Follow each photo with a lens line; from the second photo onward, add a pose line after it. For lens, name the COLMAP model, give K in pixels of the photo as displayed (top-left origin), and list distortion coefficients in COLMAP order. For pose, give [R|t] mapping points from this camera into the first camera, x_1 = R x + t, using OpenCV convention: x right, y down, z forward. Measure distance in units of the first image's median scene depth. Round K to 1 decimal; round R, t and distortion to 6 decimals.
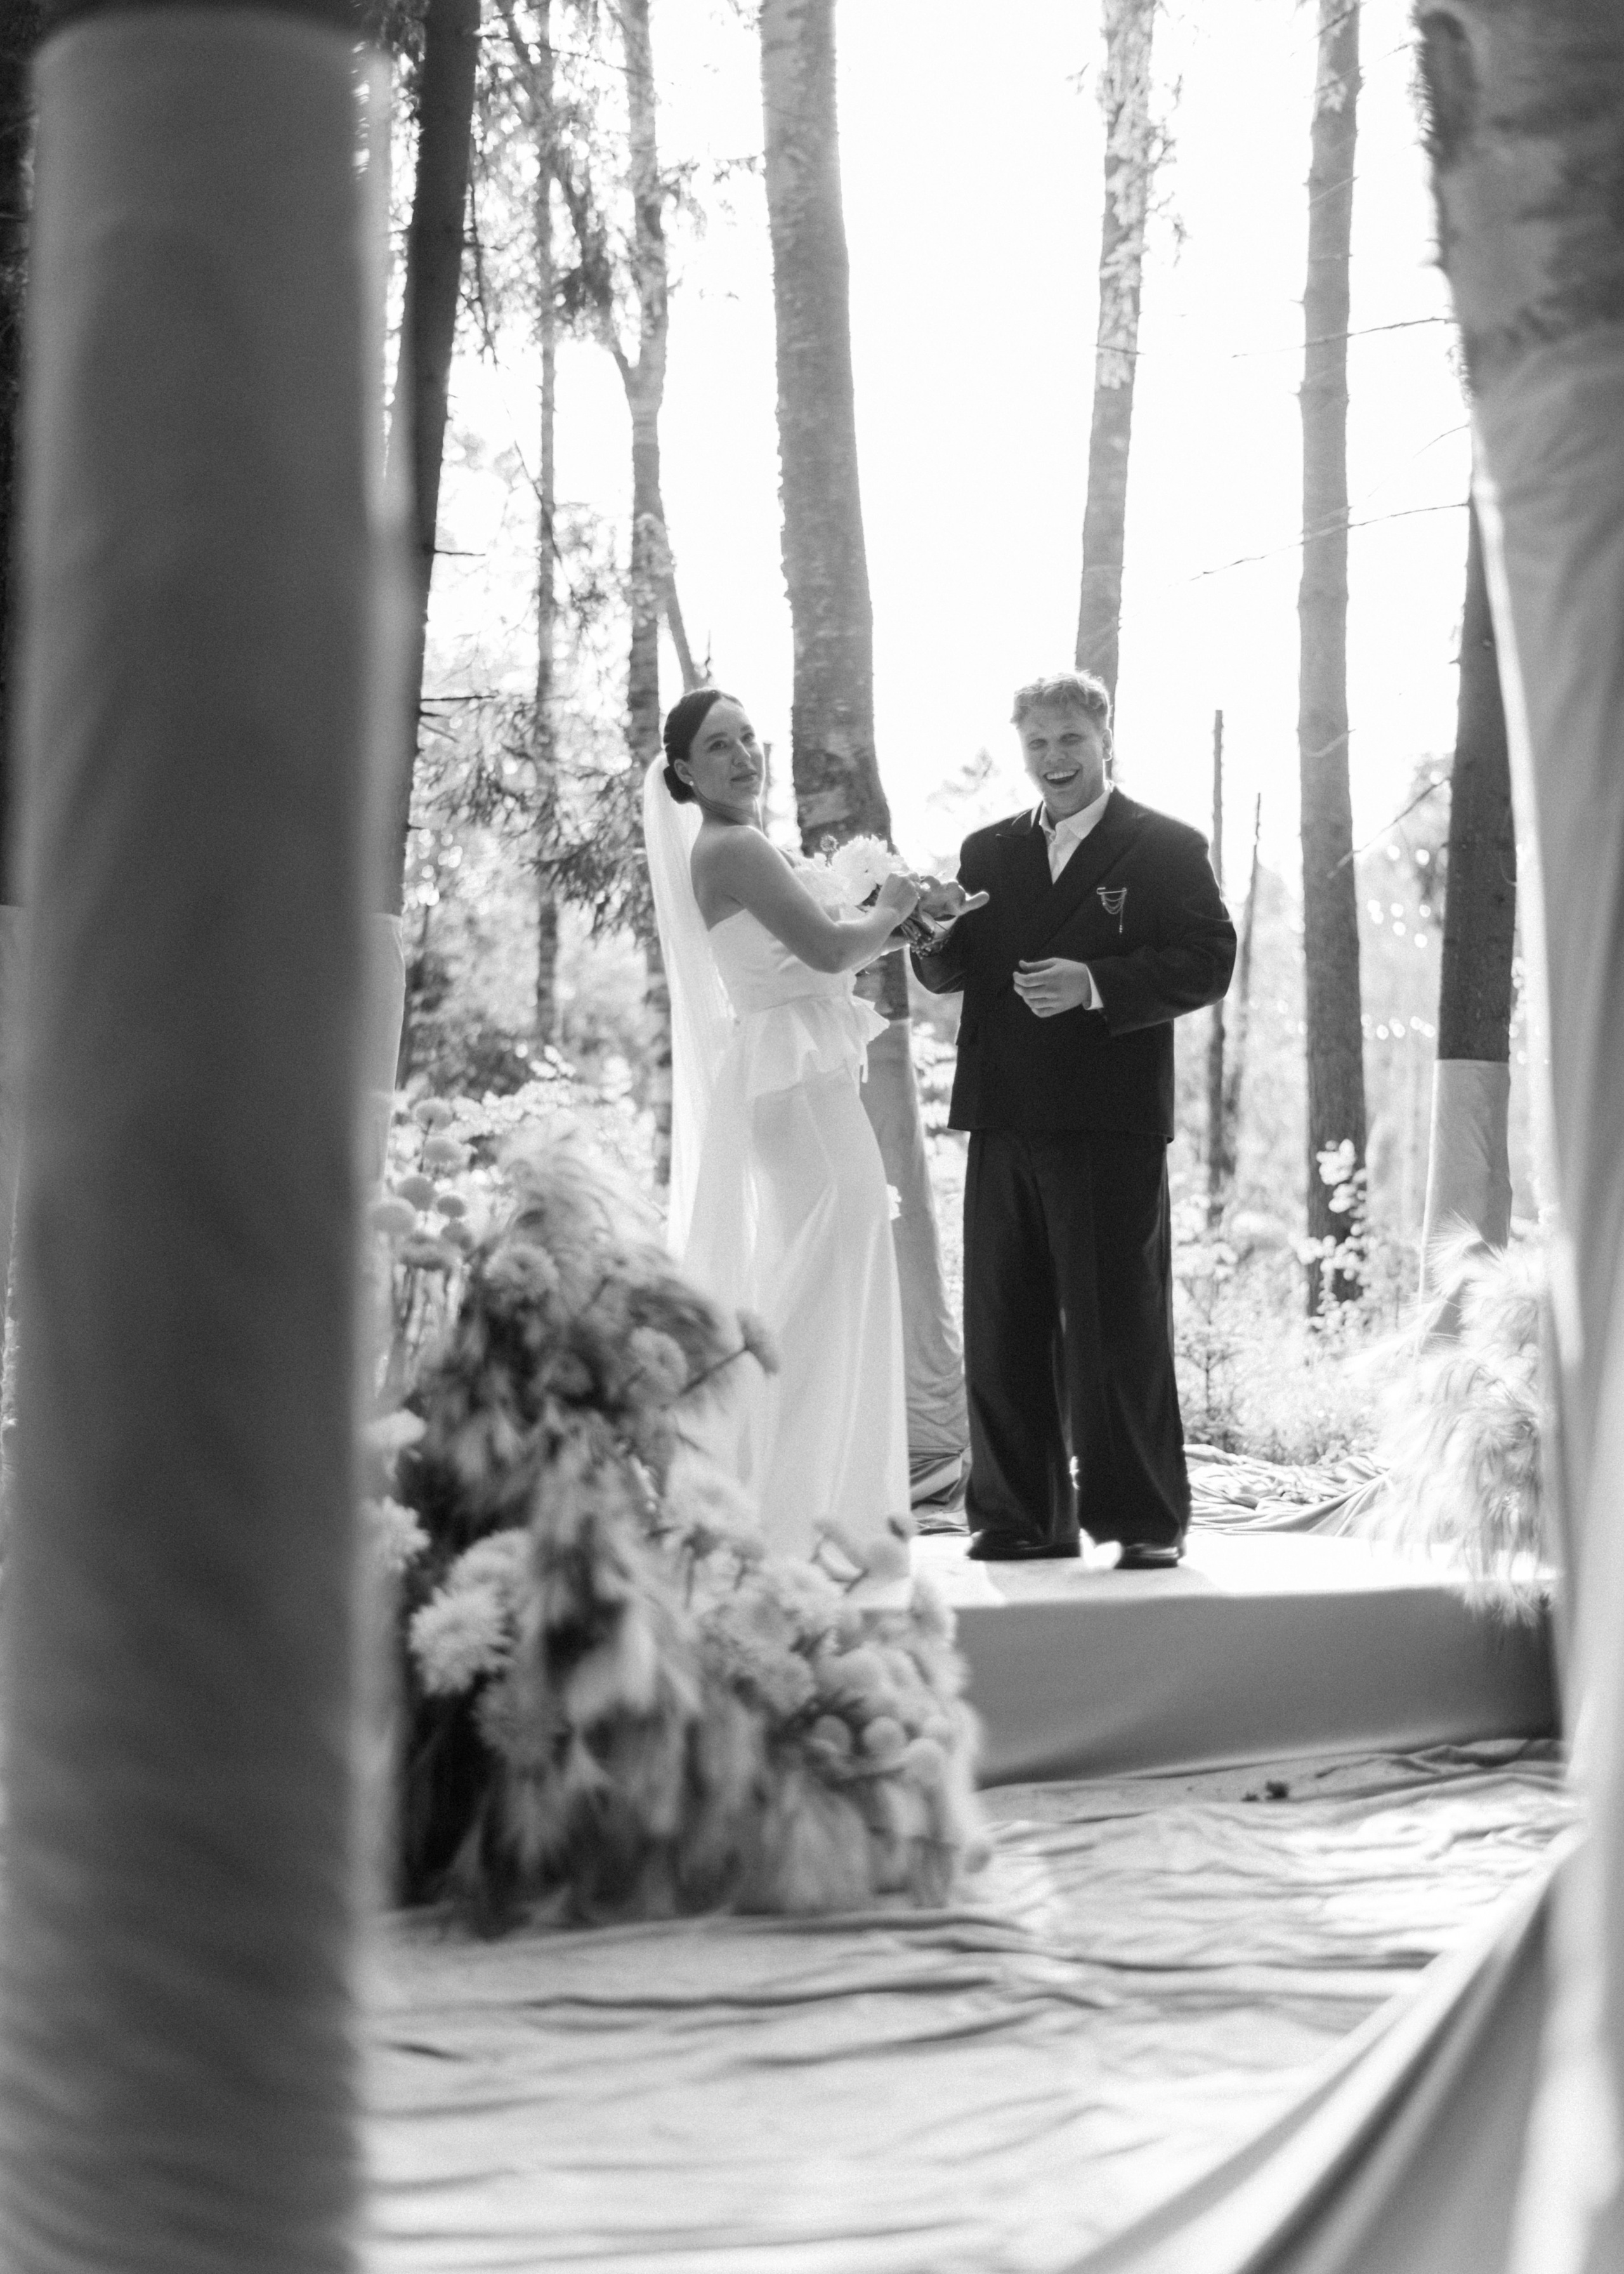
lens RADIAL K [[3222.3, 0, 768.3], [0, 3222.3, 1130.1], [0, 0, 1]] dist [-0.044278, 0.002876]
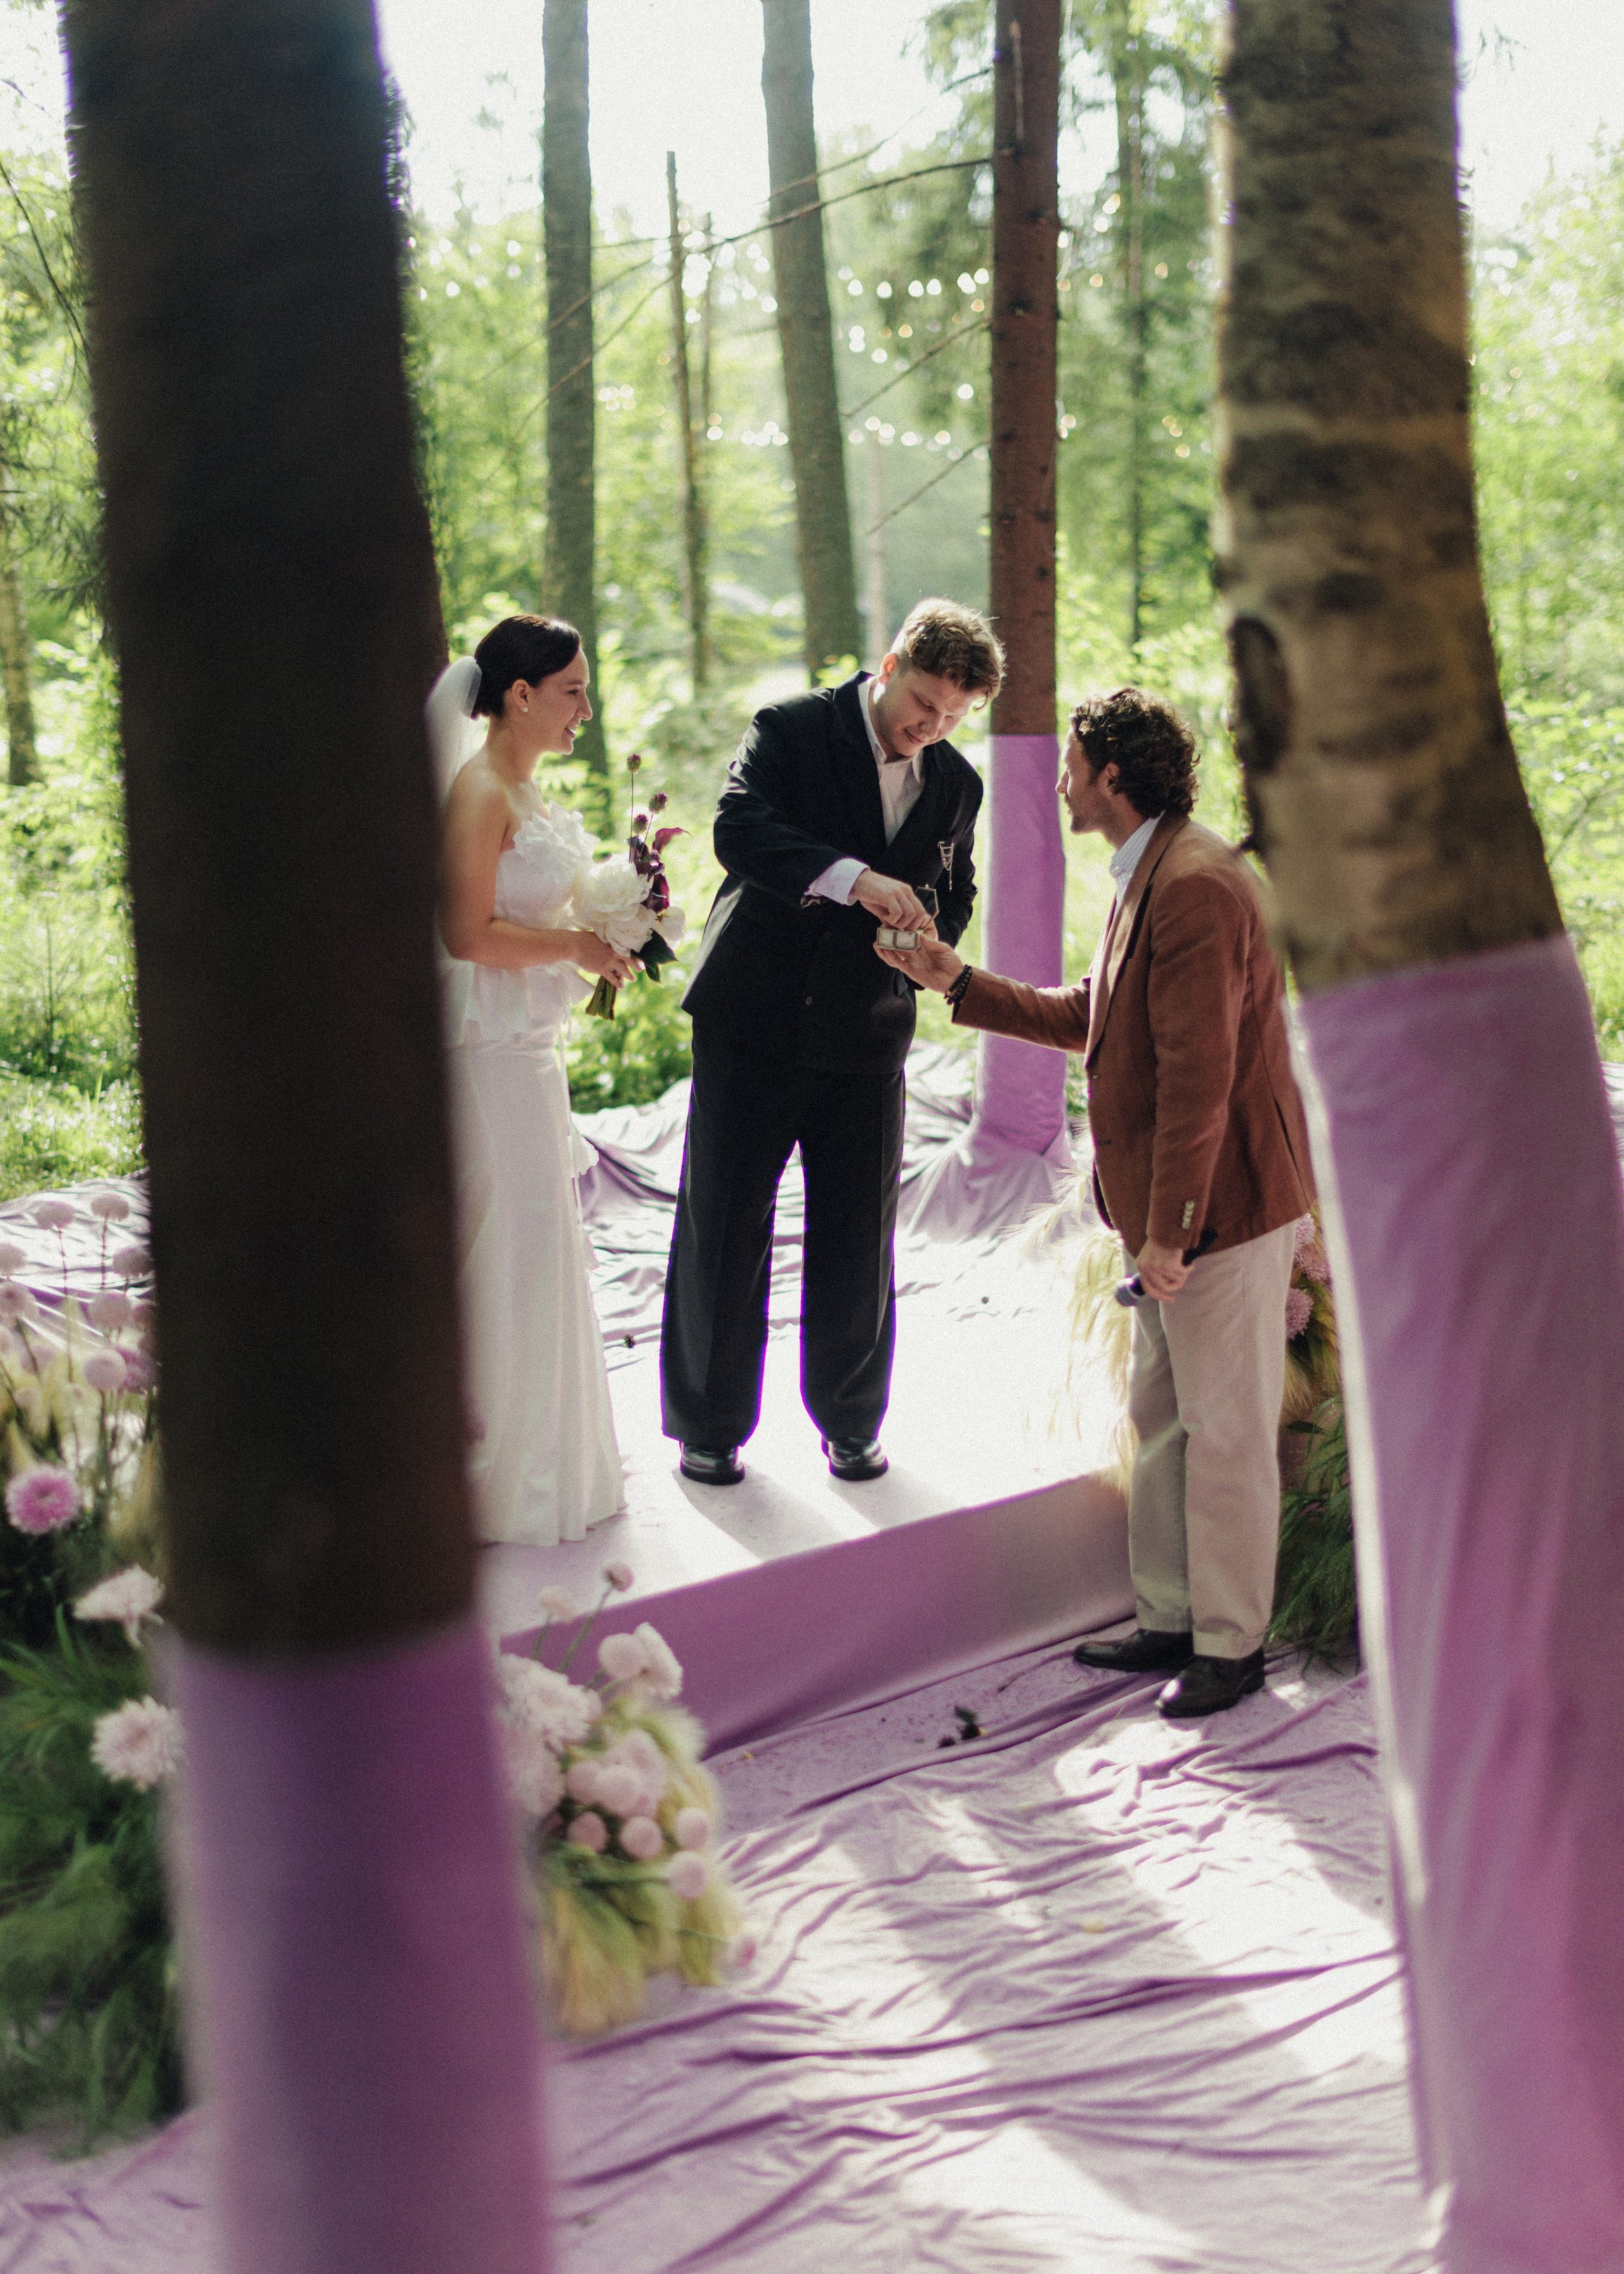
lens RADIAL K [[3222.3, 0, 768.3], [0, 3222.3, 1130.1], [0, 0, 1]] dist [-0.044278, 0.002876]
pose [[0.982949, -0.094724, 0.157603, -0.058948], [0.060200, 0.975644, 0.210937, -0.227557], [-0.173745, -0.197852, 0.964711, 0.025420]]
